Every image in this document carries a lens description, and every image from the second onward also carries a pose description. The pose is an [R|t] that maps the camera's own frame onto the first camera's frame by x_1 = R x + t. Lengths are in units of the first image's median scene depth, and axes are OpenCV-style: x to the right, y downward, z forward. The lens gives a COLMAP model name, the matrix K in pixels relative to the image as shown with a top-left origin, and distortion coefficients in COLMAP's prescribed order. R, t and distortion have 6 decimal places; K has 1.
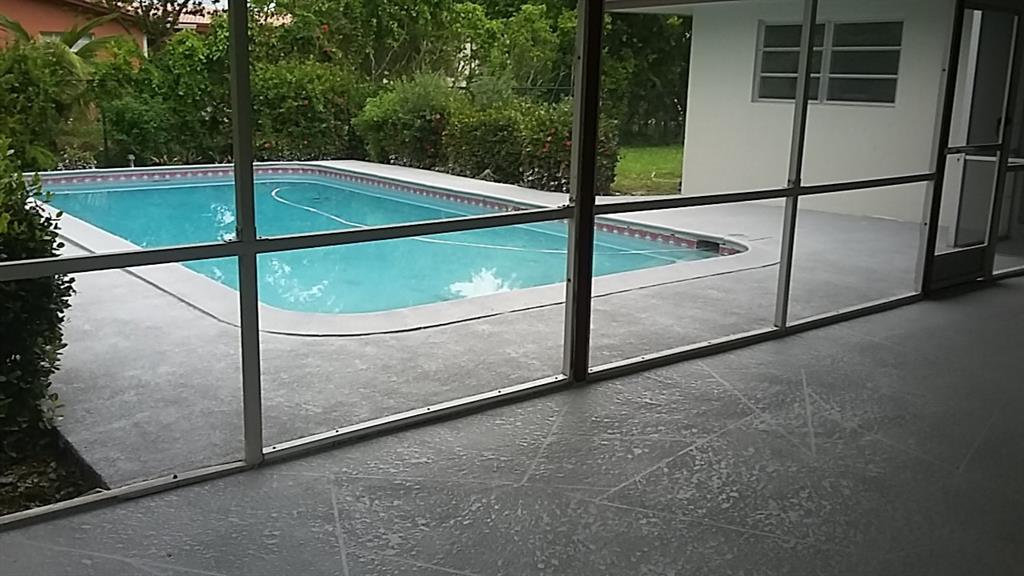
lens RADIAL K [[941.6, 0, 519.3], [0, 941.6, 287.6], [0, 0, 1]] dist [0.112452, -0.226087]
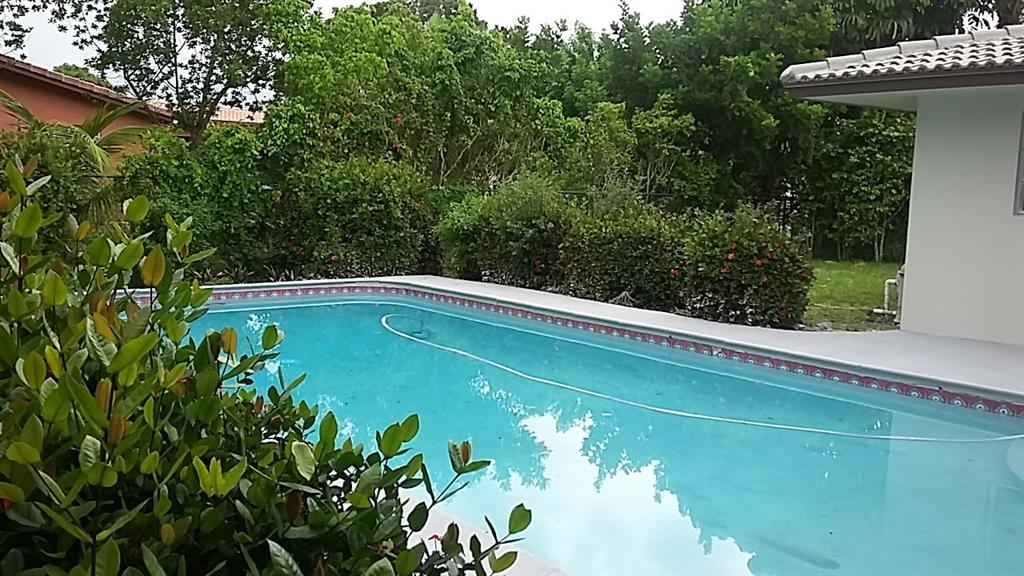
lens RADIAL K [[941.6, 0, 519.3], [0, 941.6, 287.6], [0, 0, 1]] dist [0.112452, -0.226087]
pose [[0.999331, 0.011416, 0.034758, -0.143589], [-0.007533, 0.993918, -0.109868, -0.038251], [-0.035801, 0.109533, 0.993338, 0.199706]]
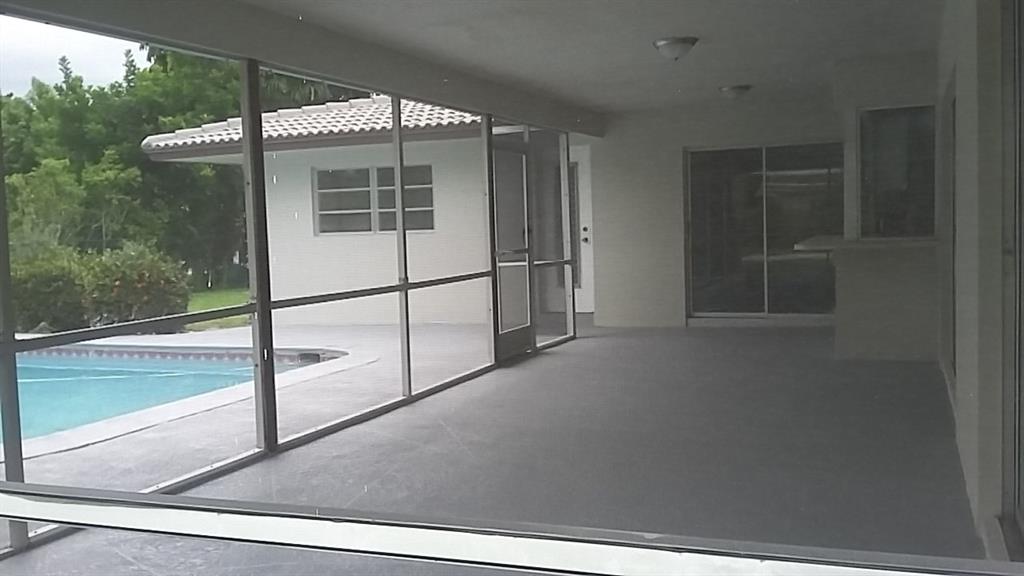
lens RADIAL K [[941.6, 0, 519.3], [0, 941.6, 287.6], [0, 0, 1]] dist [0.112452, -0.226087]
pose [[0.874308, -0.081947, 0.478404, -0.067902], [0.155697, 0.980908, -0.116522, 0.026587], [-0.459722, 0.176362, 0.870375, -0.064535]]
